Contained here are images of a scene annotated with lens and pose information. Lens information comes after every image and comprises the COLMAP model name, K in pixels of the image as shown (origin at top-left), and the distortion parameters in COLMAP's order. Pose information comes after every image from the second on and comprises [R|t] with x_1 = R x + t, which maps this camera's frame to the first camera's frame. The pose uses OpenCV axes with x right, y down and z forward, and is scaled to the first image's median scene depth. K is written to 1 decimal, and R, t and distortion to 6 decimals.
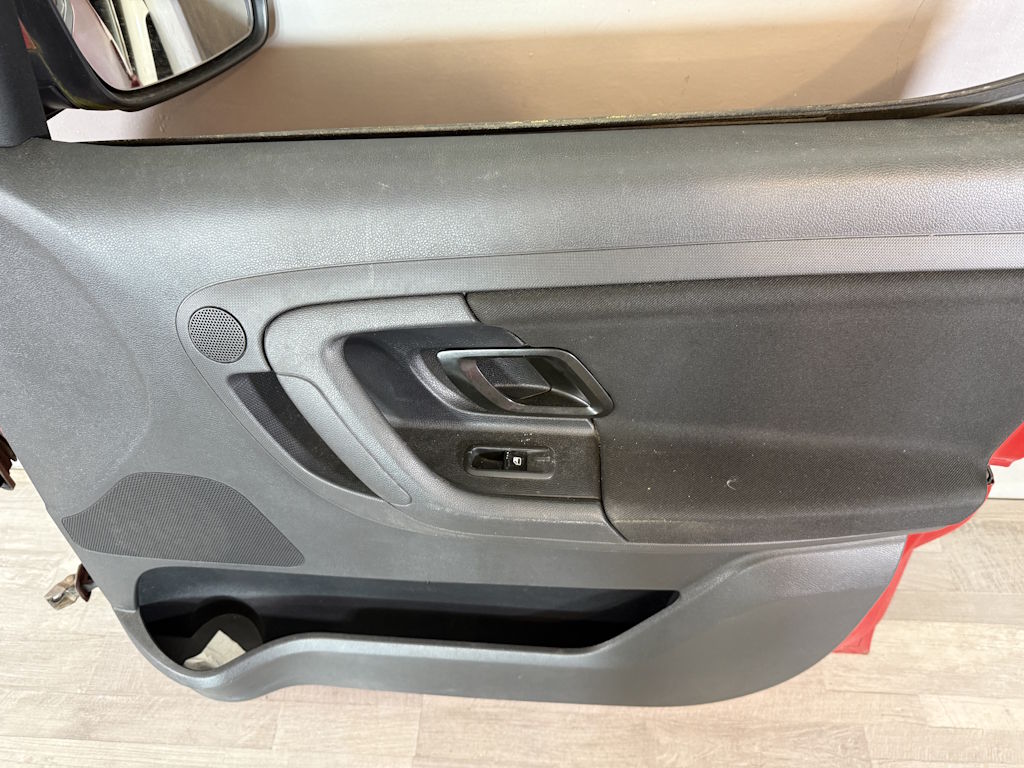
lens RADIAL K [[716.7, 0, 518.7], [0, 716.7, 384.7], [0, 0, 1]] dist [-0.016641, -0.001956]
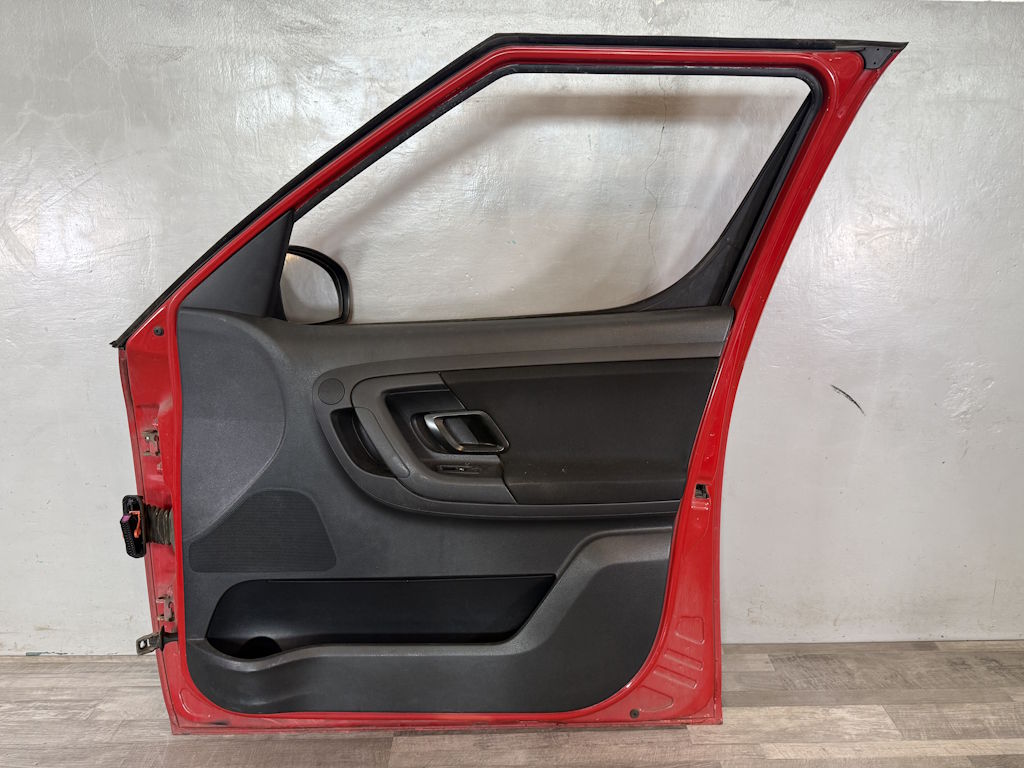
lens RADIAL K [[716.7, 0, 518.7], [0, 716.7, 384.7], [0, 0, 1]] dist [-0.016641, -0.001956]
pose [[0.997610, 0.003022, 0.069033, 0.010795], [0.036250, 0.827640, -0.560087, 0.618315], [-0.058827, 0.561251, 0.825552, -0.477409]]
